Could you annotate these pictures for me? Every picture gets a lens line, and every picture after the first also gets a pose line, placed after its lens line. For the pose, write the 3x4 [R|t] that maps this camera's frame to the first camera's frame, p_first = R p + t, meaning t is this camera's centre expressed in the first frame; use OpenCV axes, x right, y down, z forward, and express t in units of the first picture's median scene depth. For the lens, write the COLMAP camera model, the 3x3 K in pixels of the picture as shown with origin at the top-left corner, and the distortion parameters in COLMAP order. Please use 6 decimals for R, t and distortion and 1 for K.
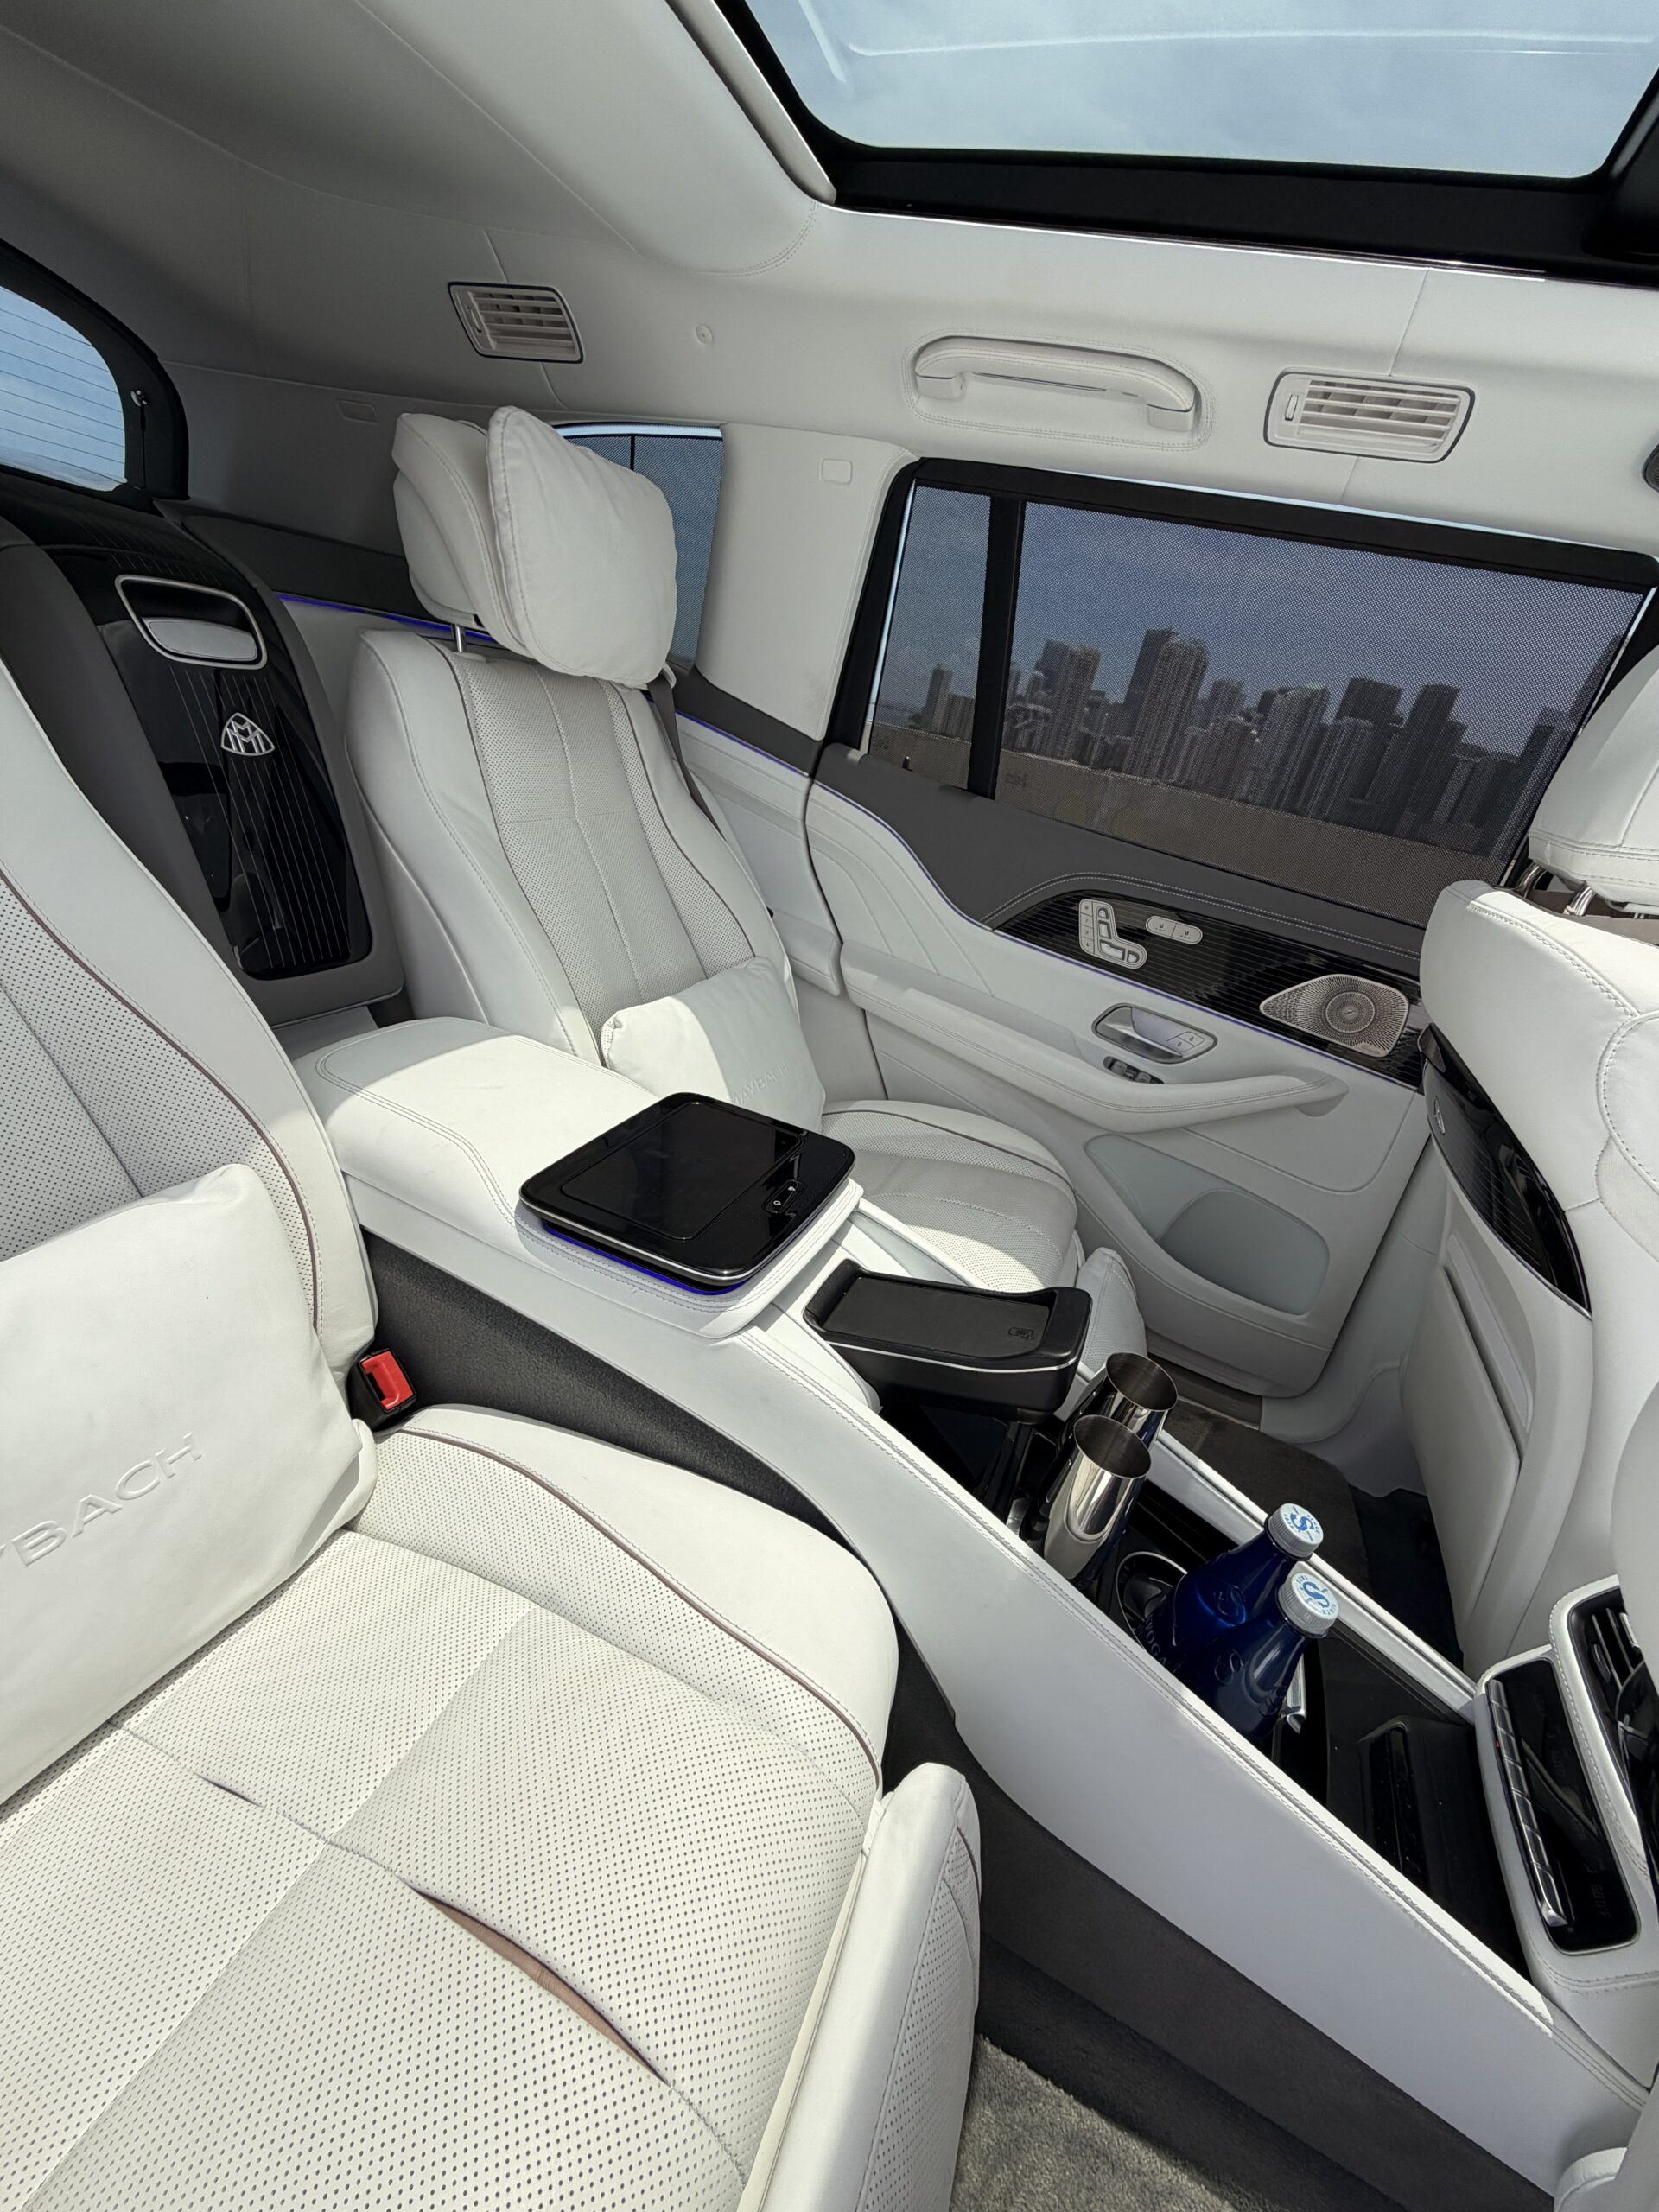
lens RADIAL K [[884.7, 0, 833.8], [0, 884.7, 1097.8], [0, 0, 1]] dist [-0.000645, 0.000028]
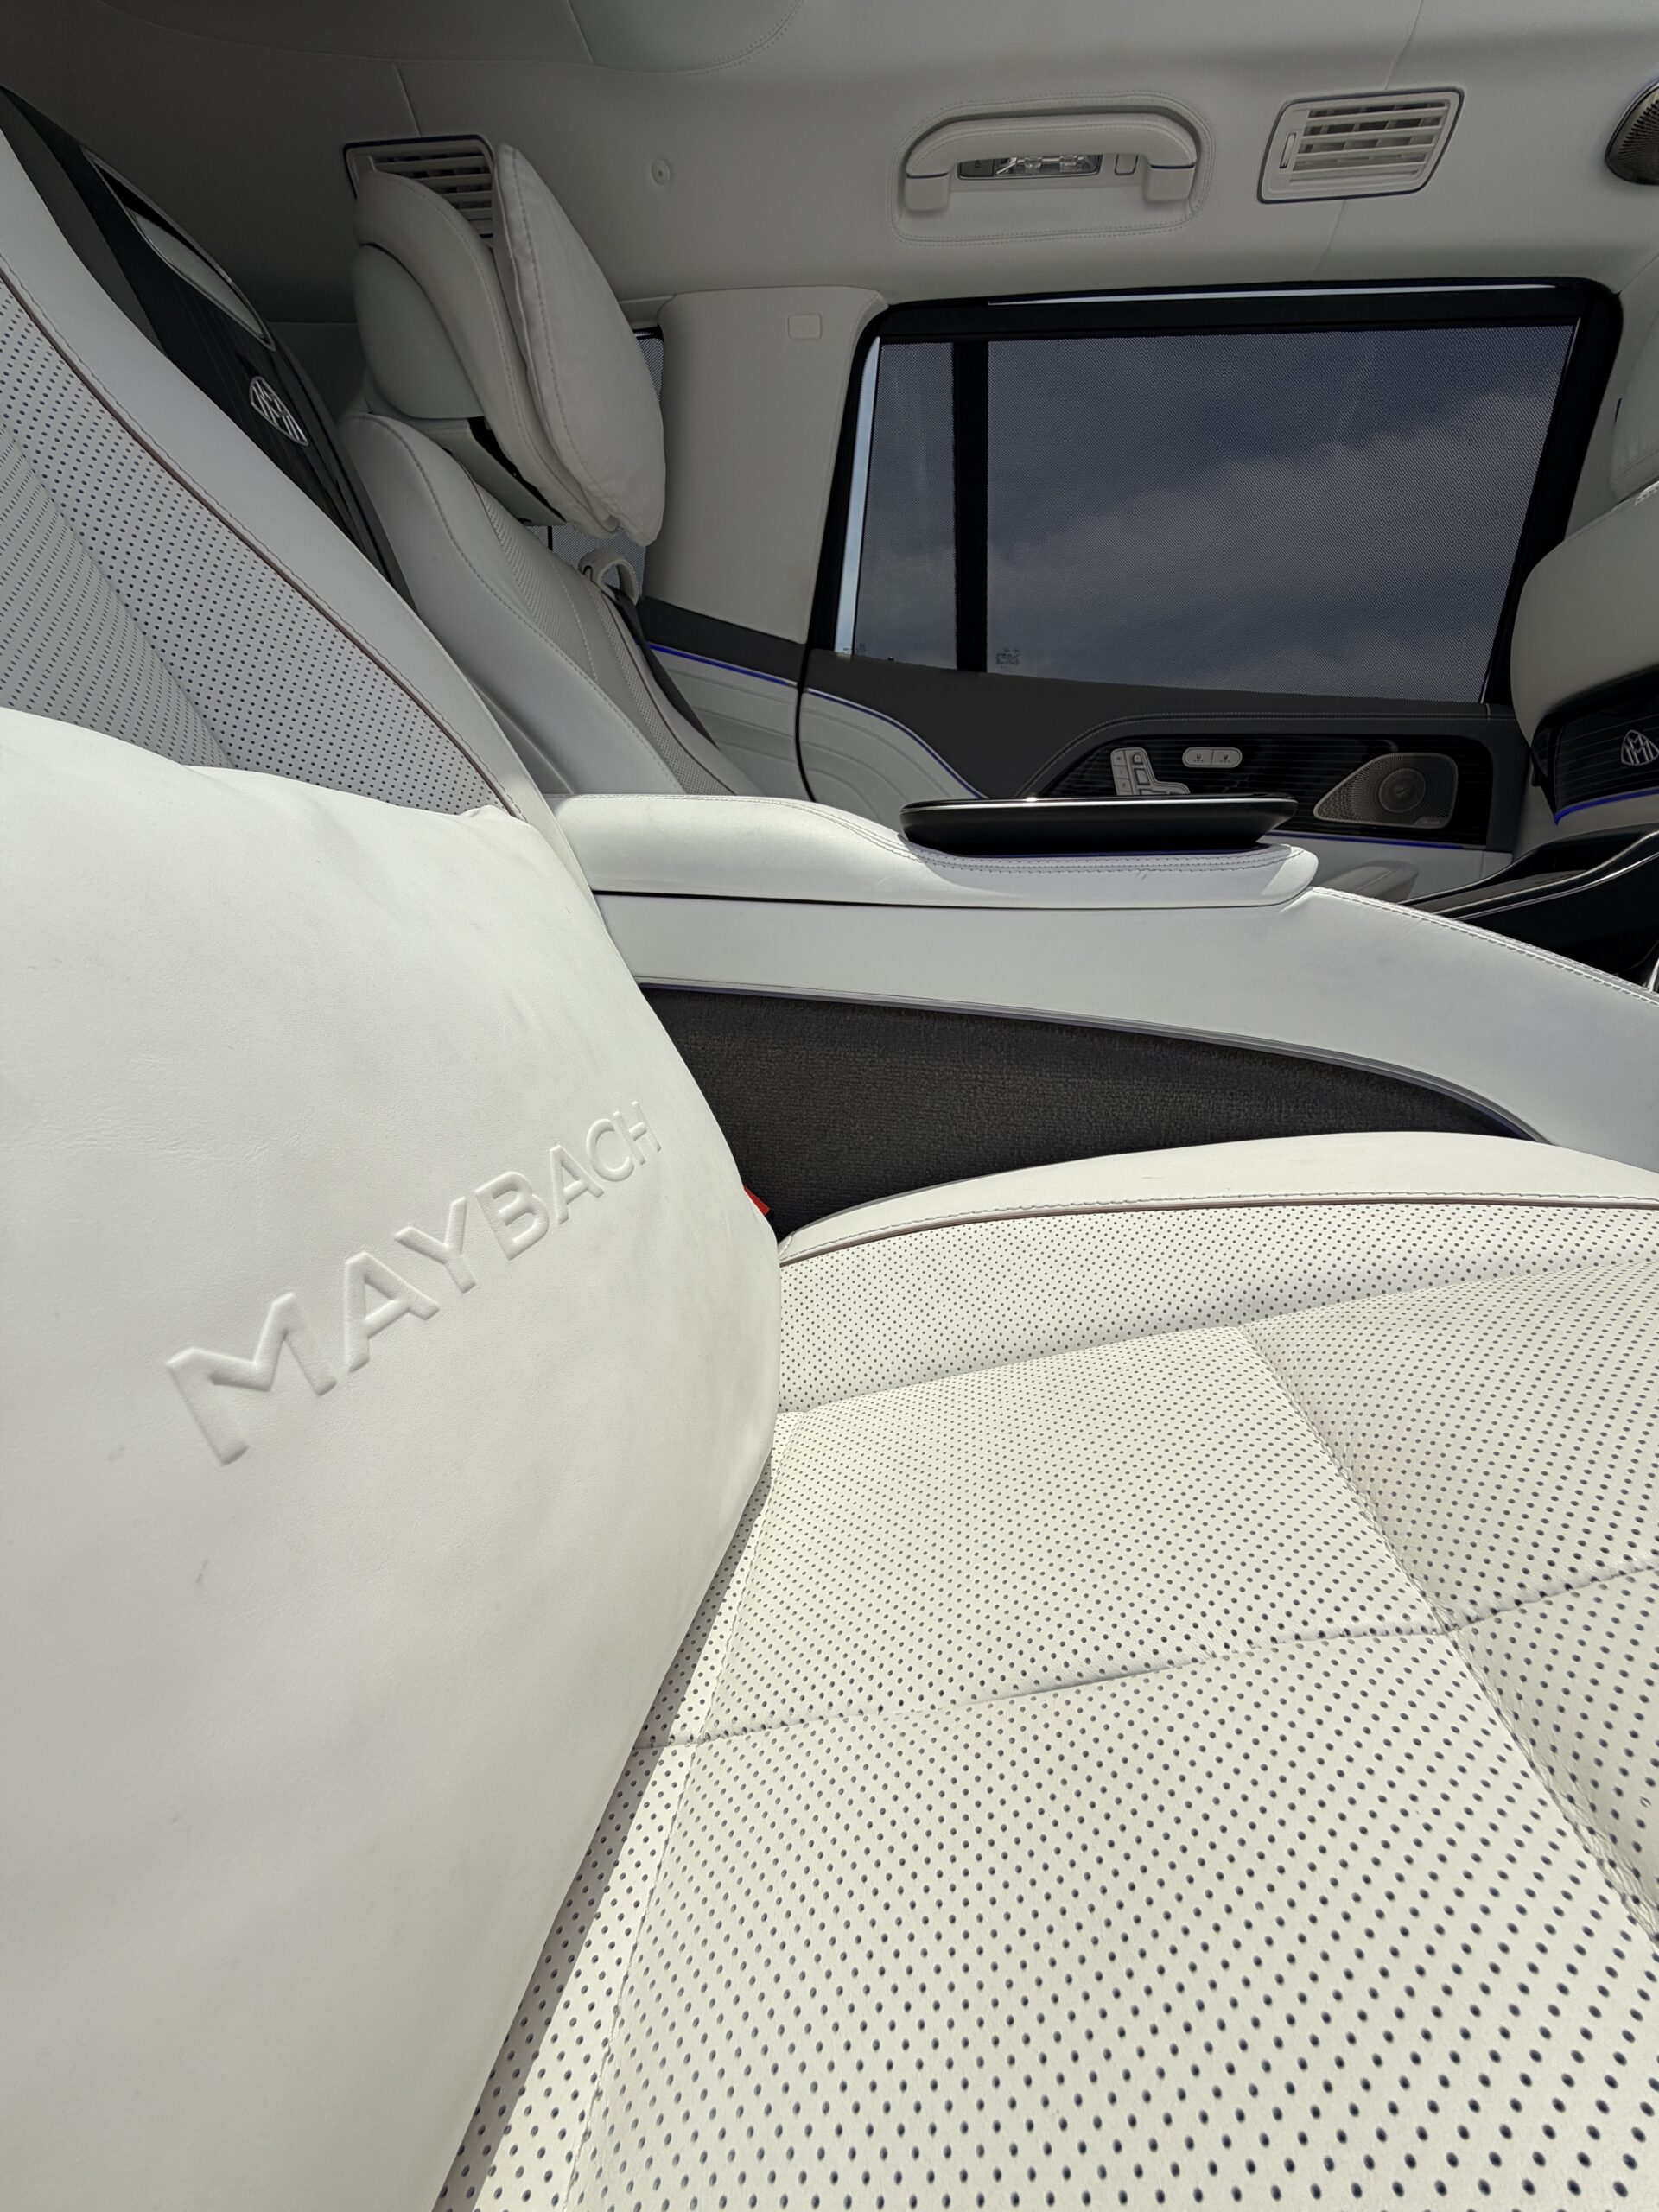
lens RADIAL K [[884.7, 0, 831.0], [0, 884.7, 1096.5], [0, 0, 1]] dist [-0.000645, 0.000028]
pose [[0.947567, -0.218696, 0.232999, -0.824476], [0.259023, 0.952656, -0.159225, 0.543128], [-0.187146, 0.211229, 0.959353, 0.547587]]
